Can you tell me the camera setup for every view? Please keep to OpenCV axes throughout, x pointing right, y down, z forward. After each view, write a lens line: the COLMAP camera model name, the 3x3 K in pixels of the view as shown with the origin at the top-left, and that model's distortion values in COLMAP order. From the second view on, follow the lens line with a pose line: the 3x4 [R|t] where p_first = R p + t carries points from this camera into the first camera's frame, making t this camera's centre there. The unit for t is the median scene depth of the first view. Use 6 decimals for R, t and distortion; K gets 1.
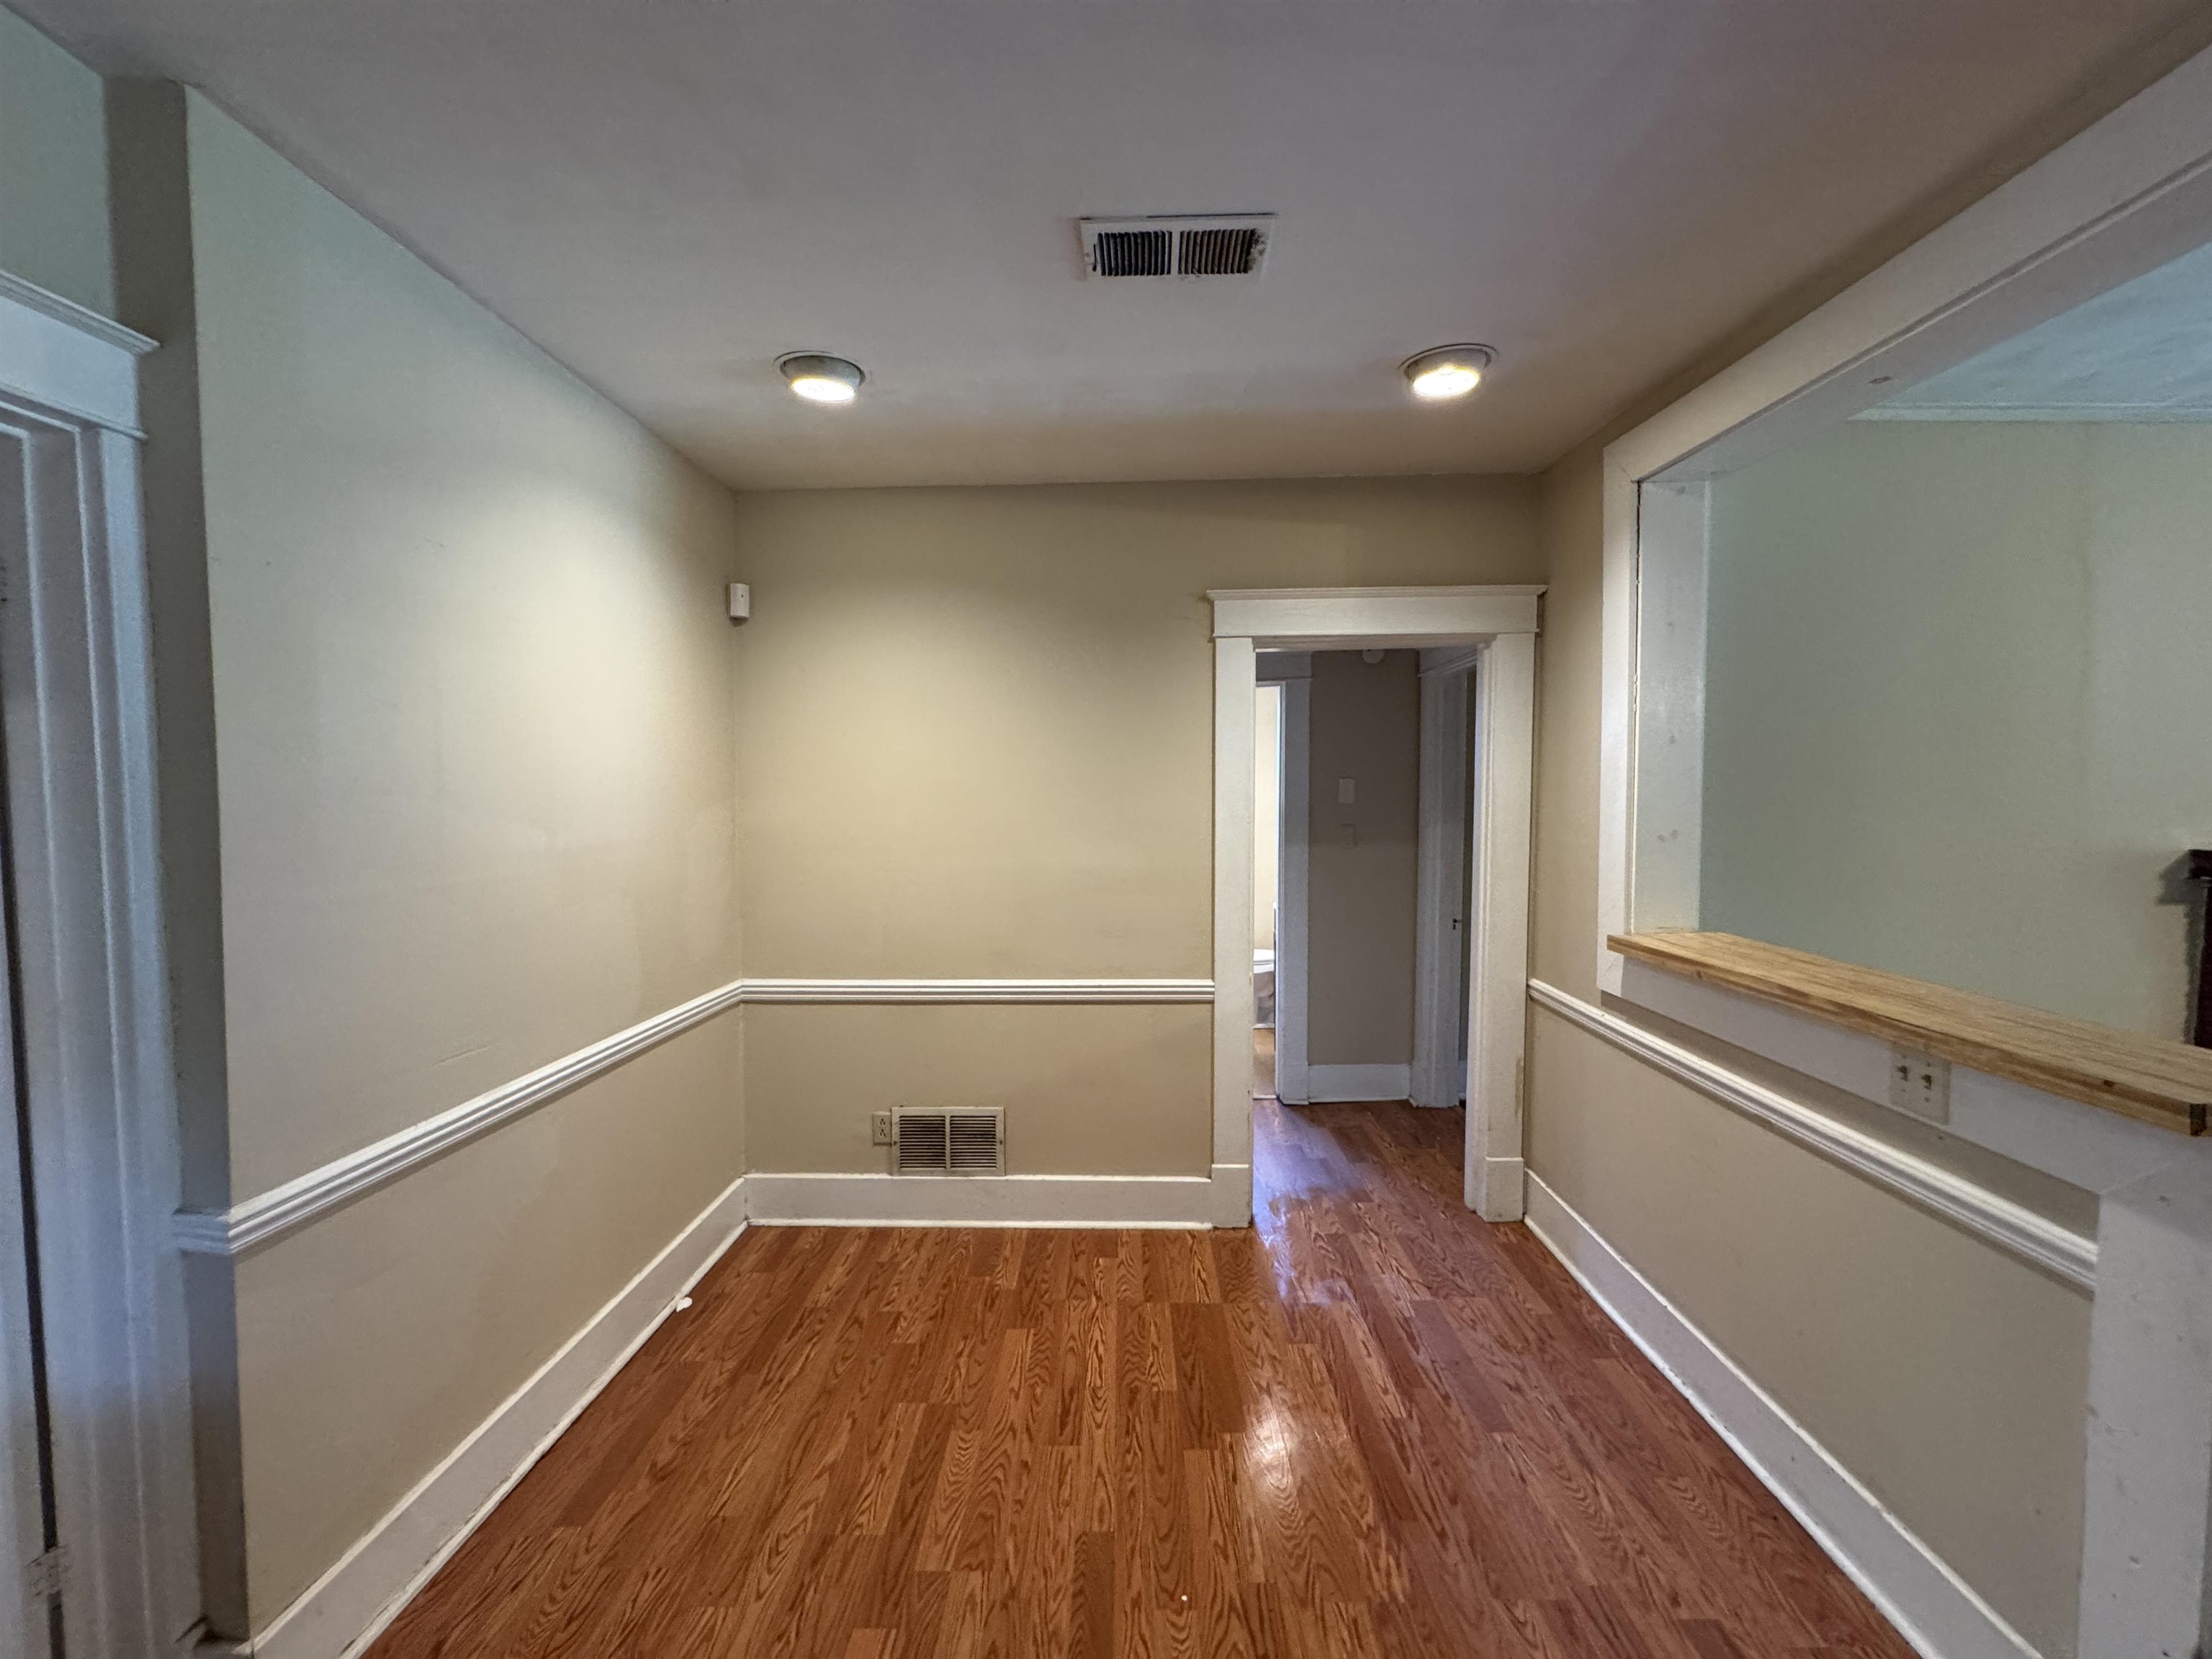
lens RADIAL K [[878.9, 0, 1100.2], [0, 878.9, 840.4], [0, 0, 1]] dist [-0.006065, -0.000107]
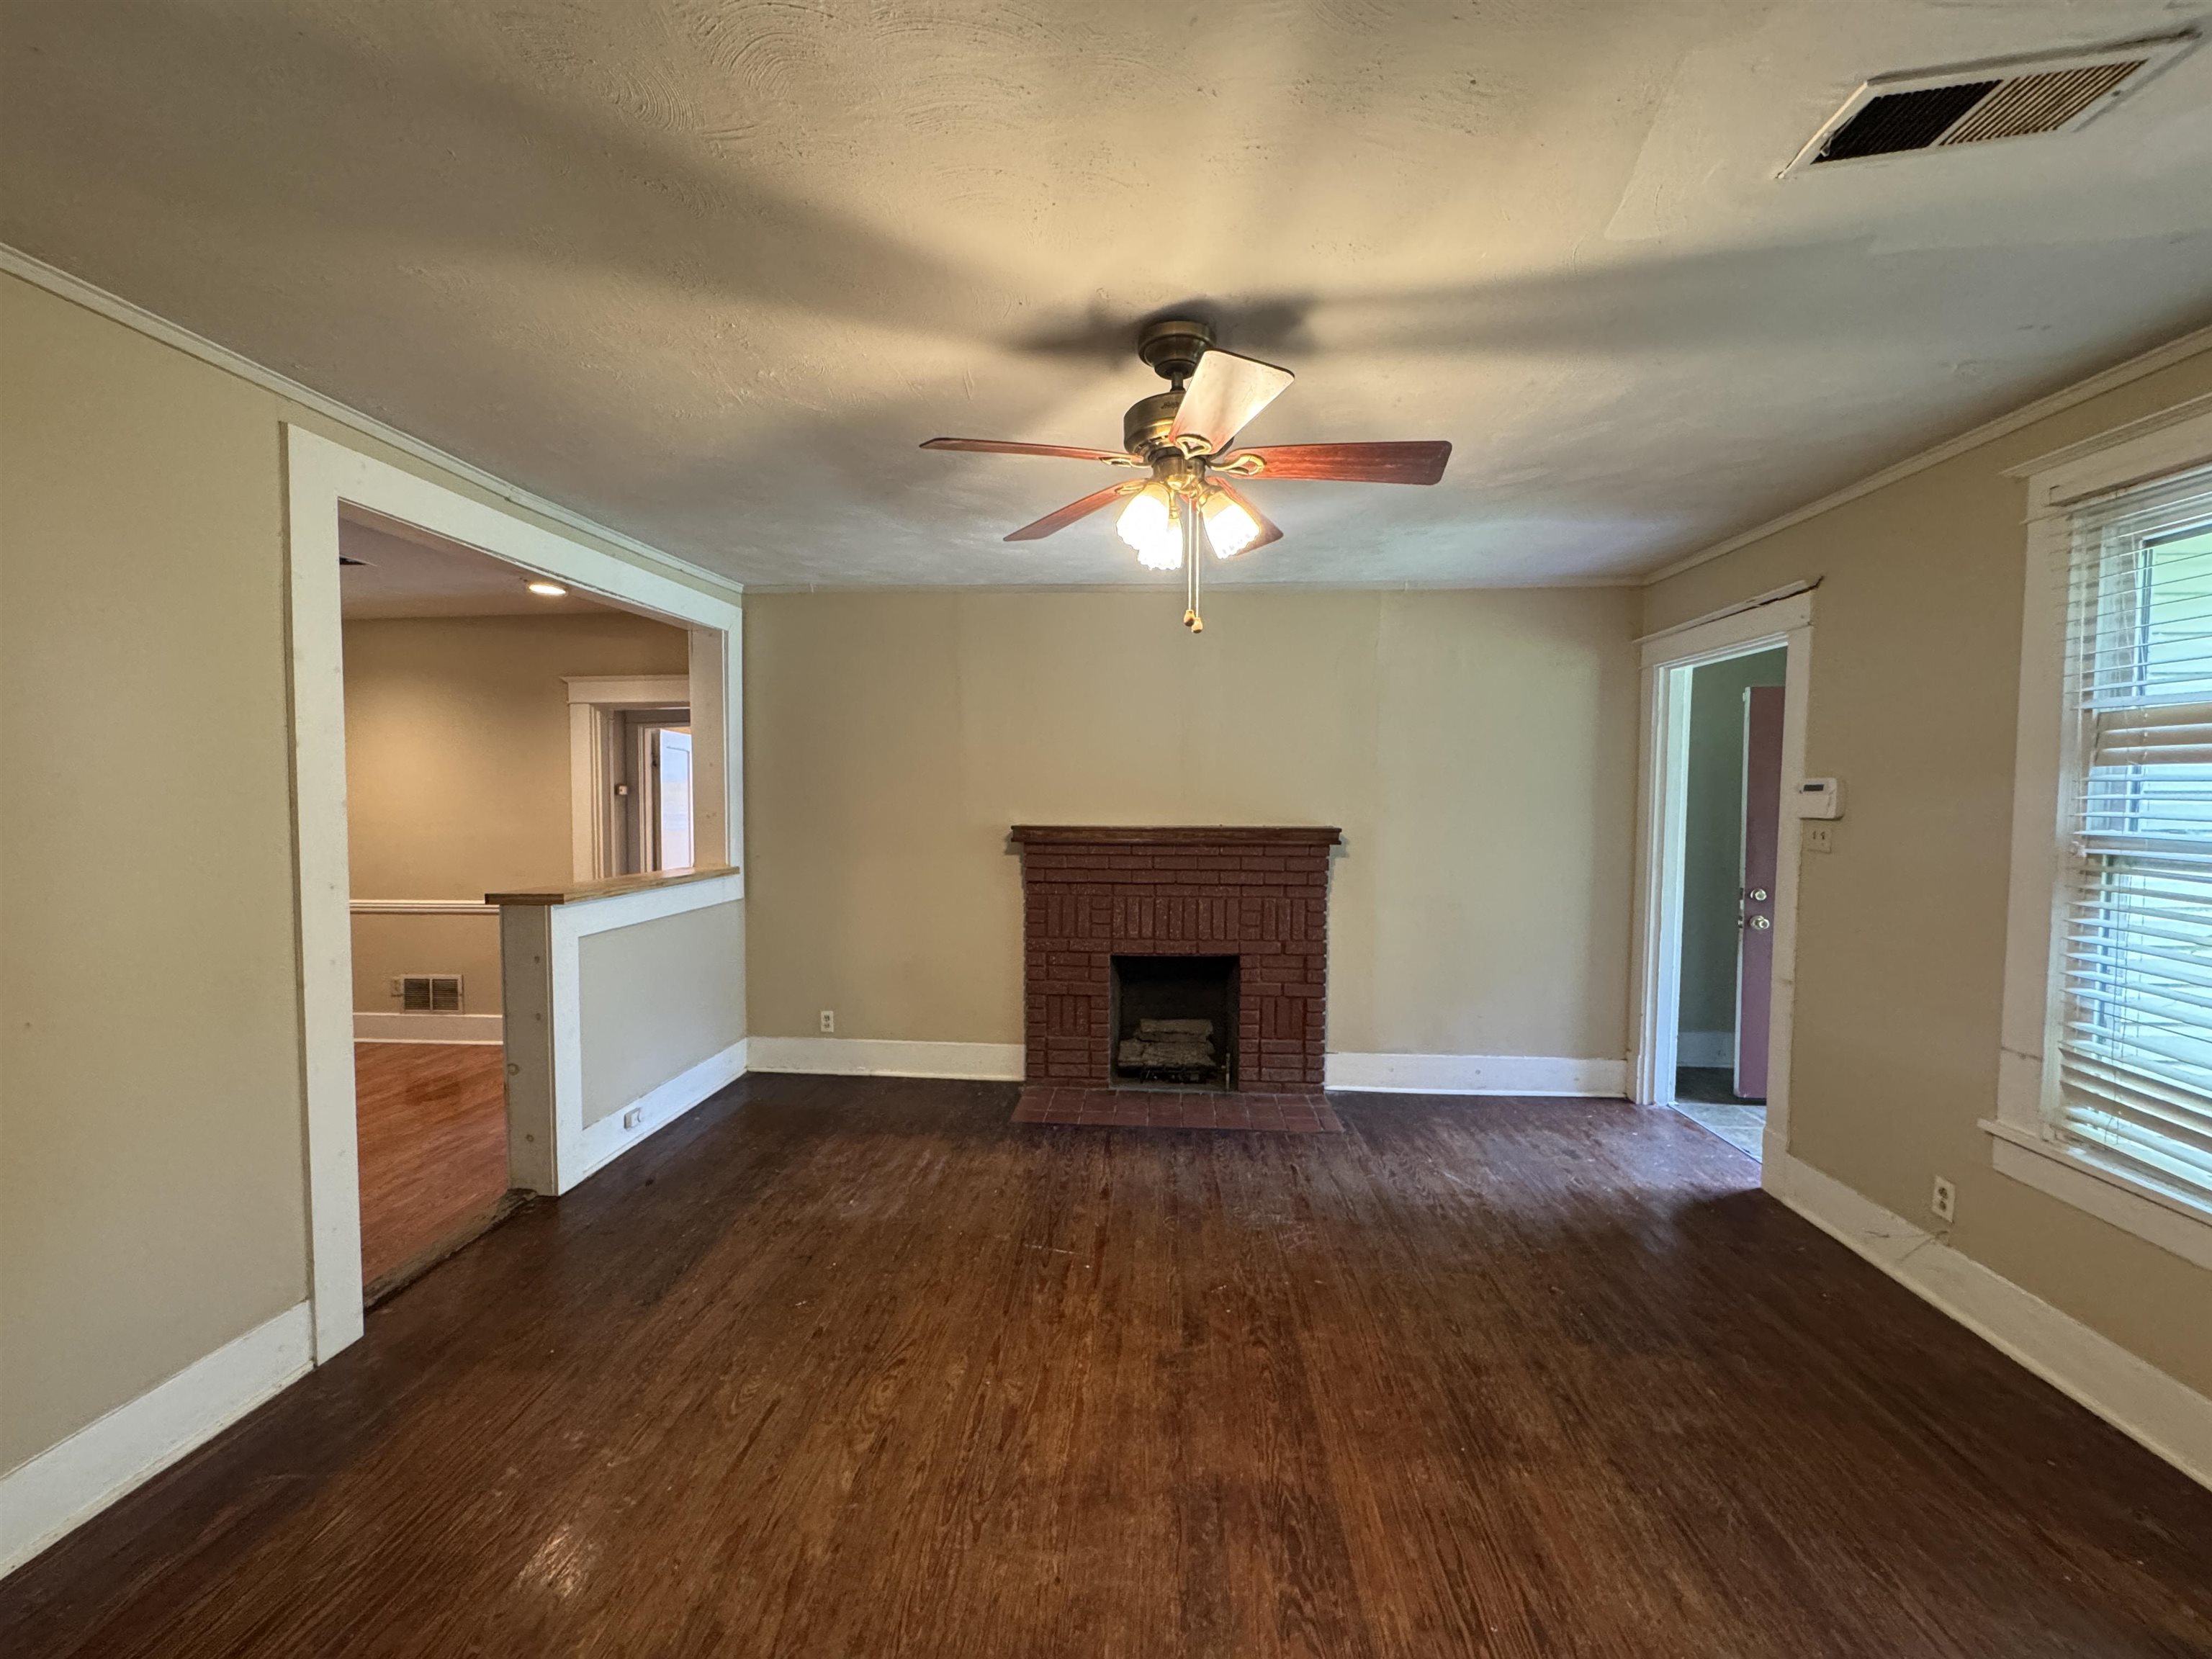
lens RADIAL K [[878.9, 0, 1108.9], [0, 878.9, 829.4], [0, 0, 1]] dist [-0.006065, -0.000107]
pose [[0.999596, 0.005942, -0.027788, 1.371069], [-0.006353, 0.999872, -0.014714, 0.041531], [0.027697, 0.014884, 0.999506, -0.779160]]
